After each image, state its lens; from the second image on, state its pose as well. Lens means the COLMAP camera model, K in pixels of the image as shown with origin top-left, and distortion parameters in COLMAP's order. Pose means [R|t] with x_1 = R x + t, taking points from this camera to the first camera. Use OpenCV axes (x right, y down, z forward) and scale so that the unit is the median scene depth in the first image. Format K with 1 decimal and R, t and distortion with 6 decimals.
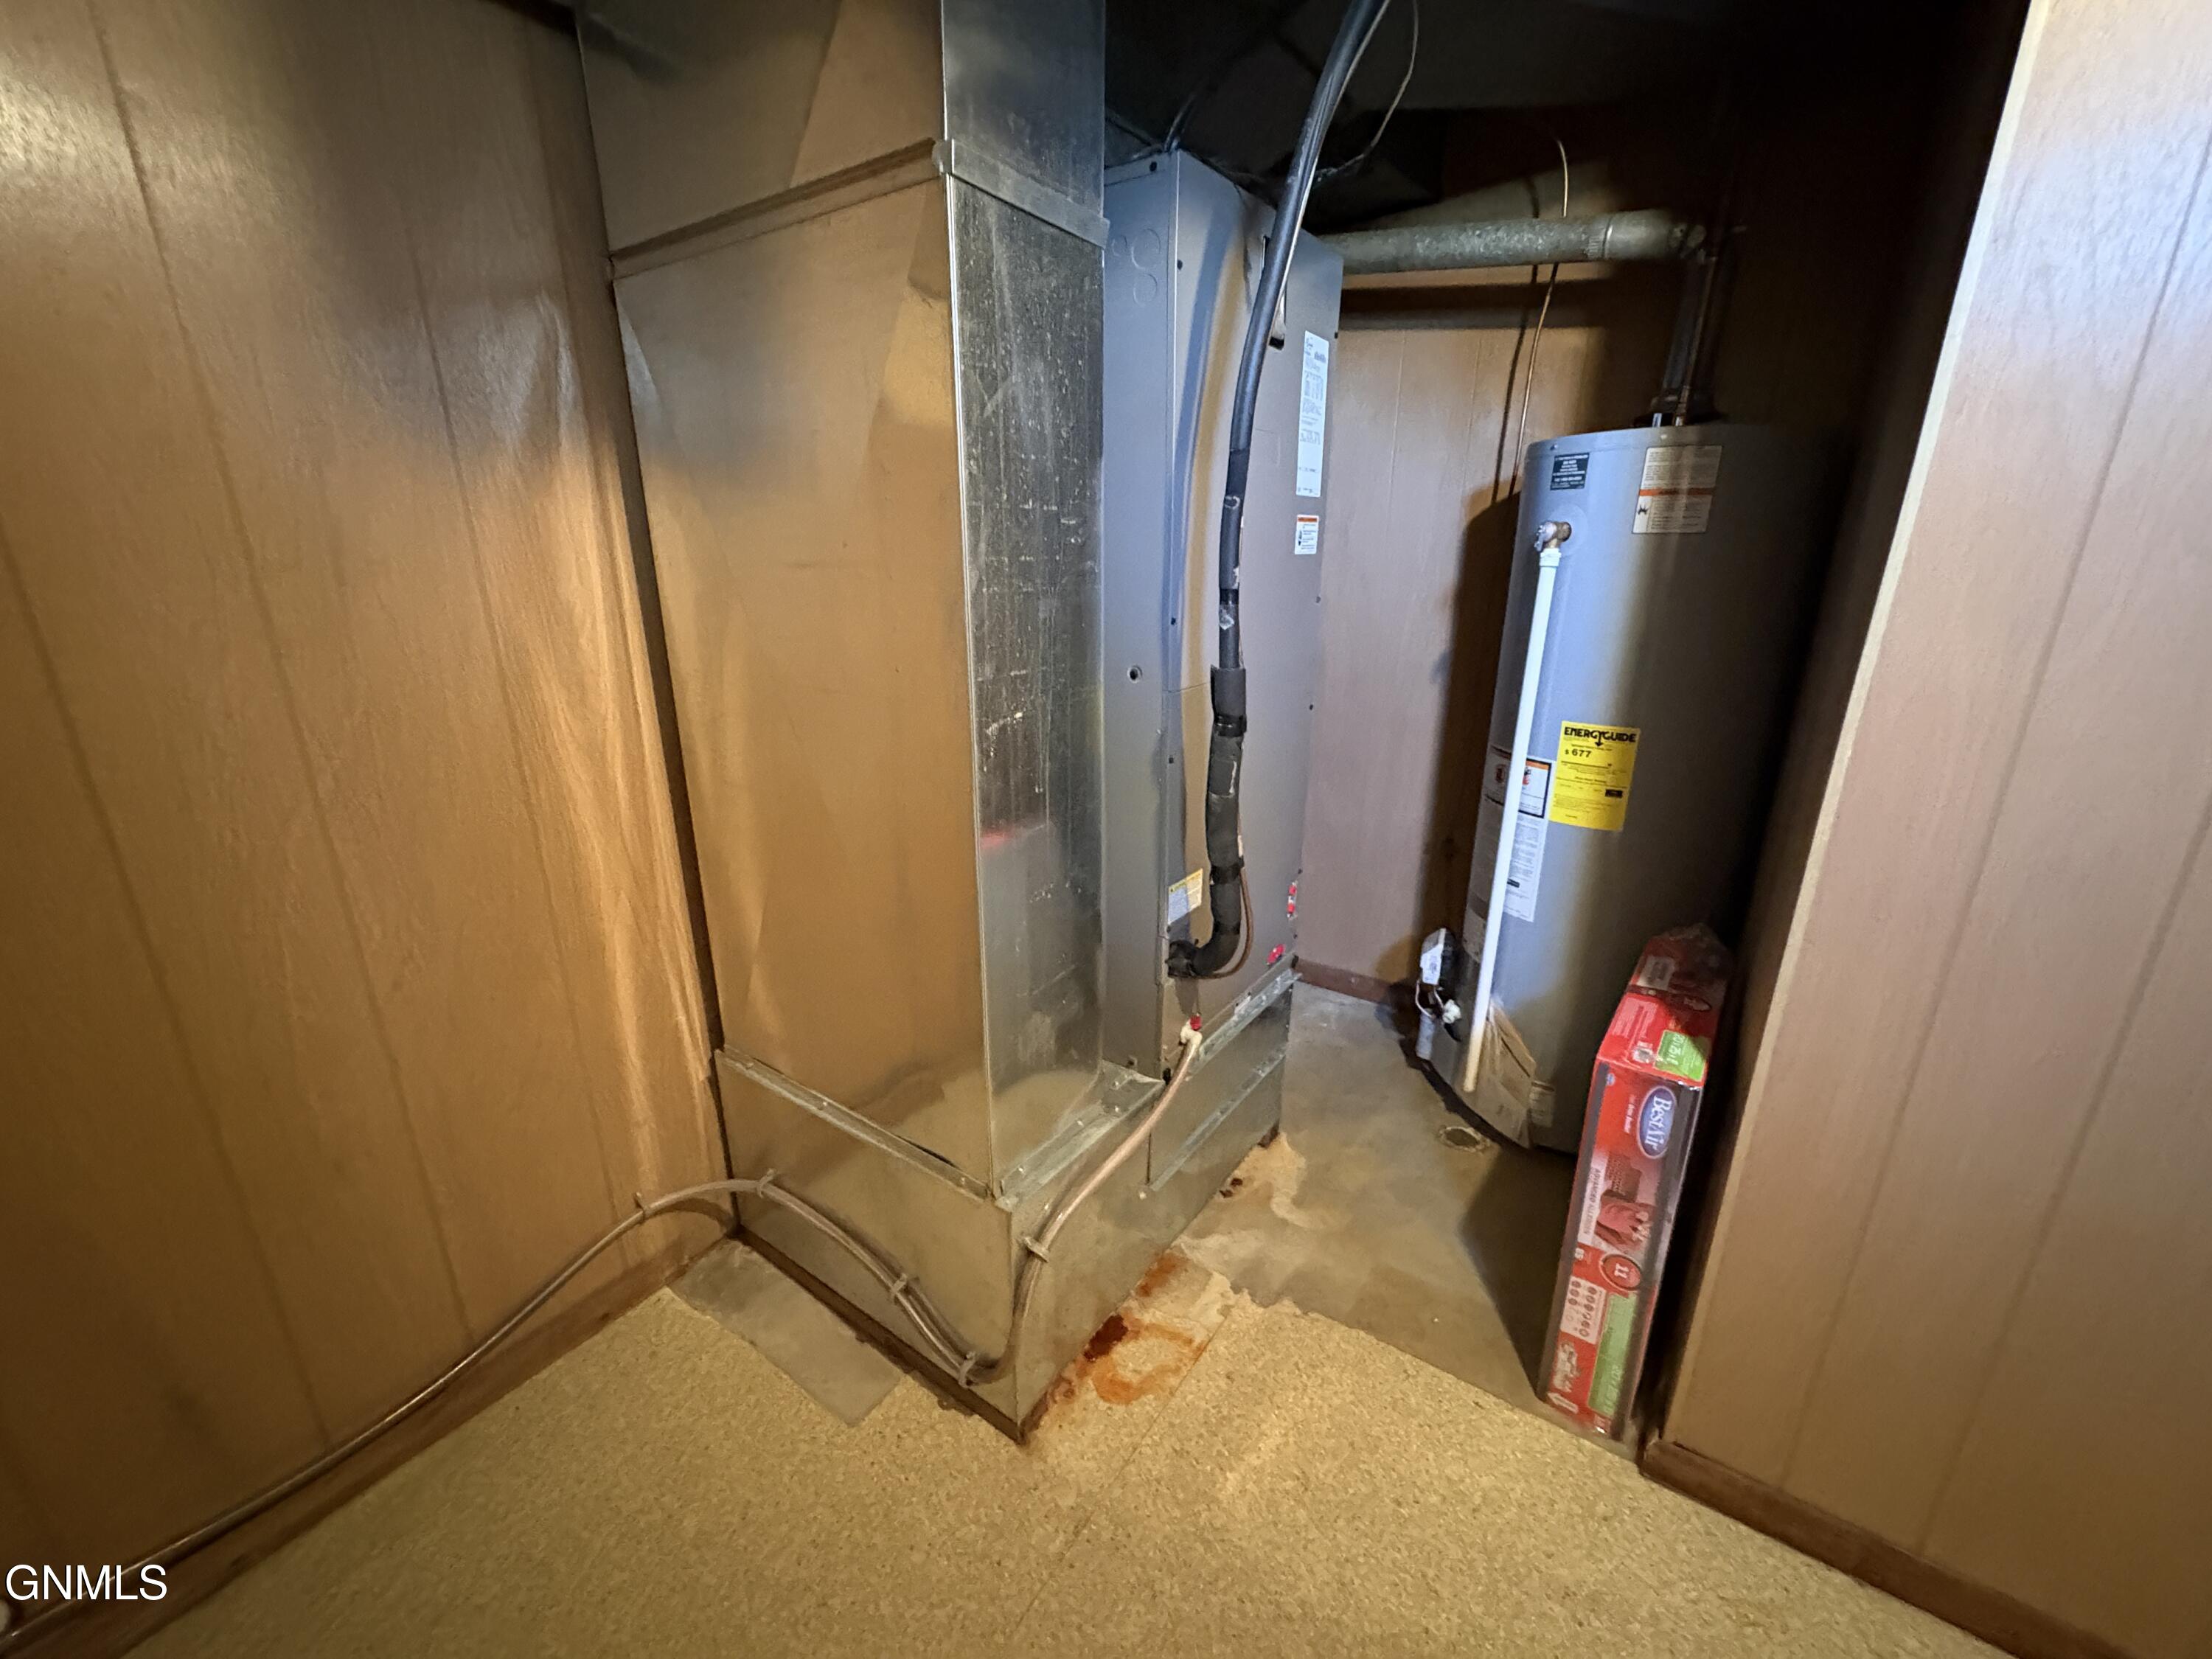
lens RADIAL K [[885.1, 0, 1106.2], [0, 885.1, 831.1], [0, 0, 1]] dist [0.001643, 0.000093]
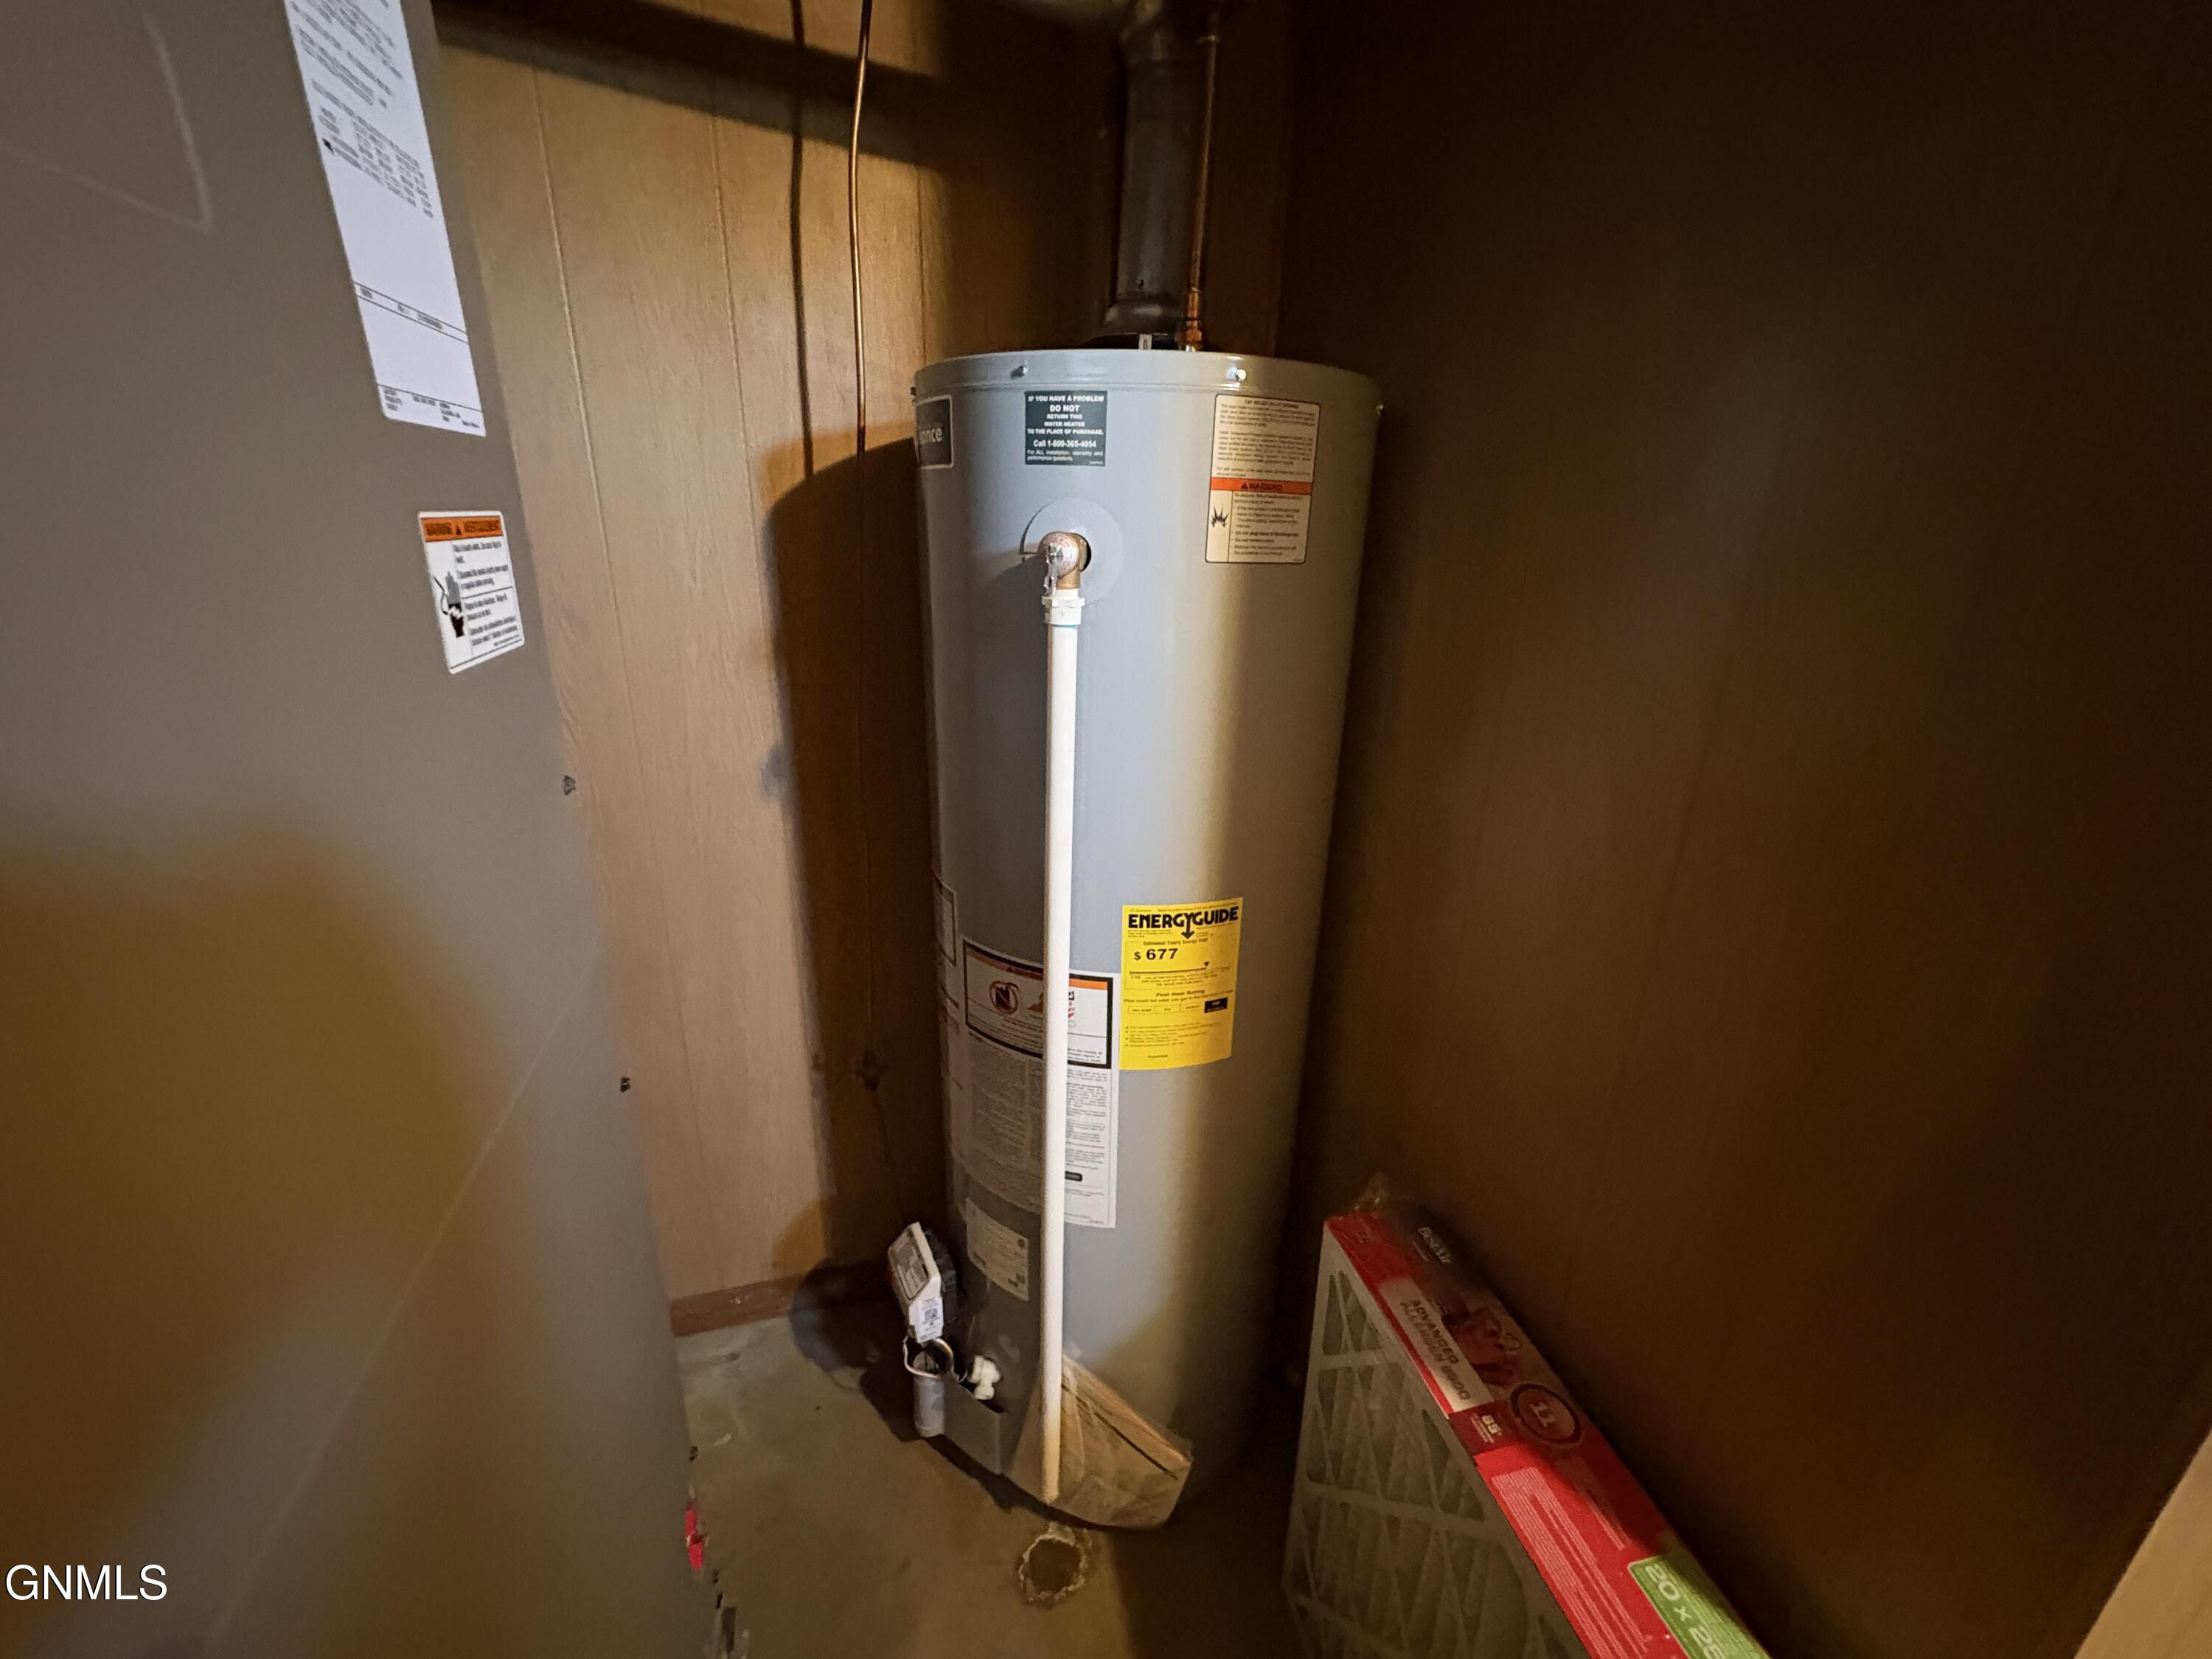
lens RADIAL K [[885.1, 0, 1112.0], [0, 885.1, 828.6], [0, 0, 1]] dist [0.001643, 0.000093]
pose [[0.632989, -0.238974, 0.736353, 0.130134], [0.211436, 0.968367, 0.132516, -0.246827], [-0.744728, 0.071810, 0.663494, 0.658893]]
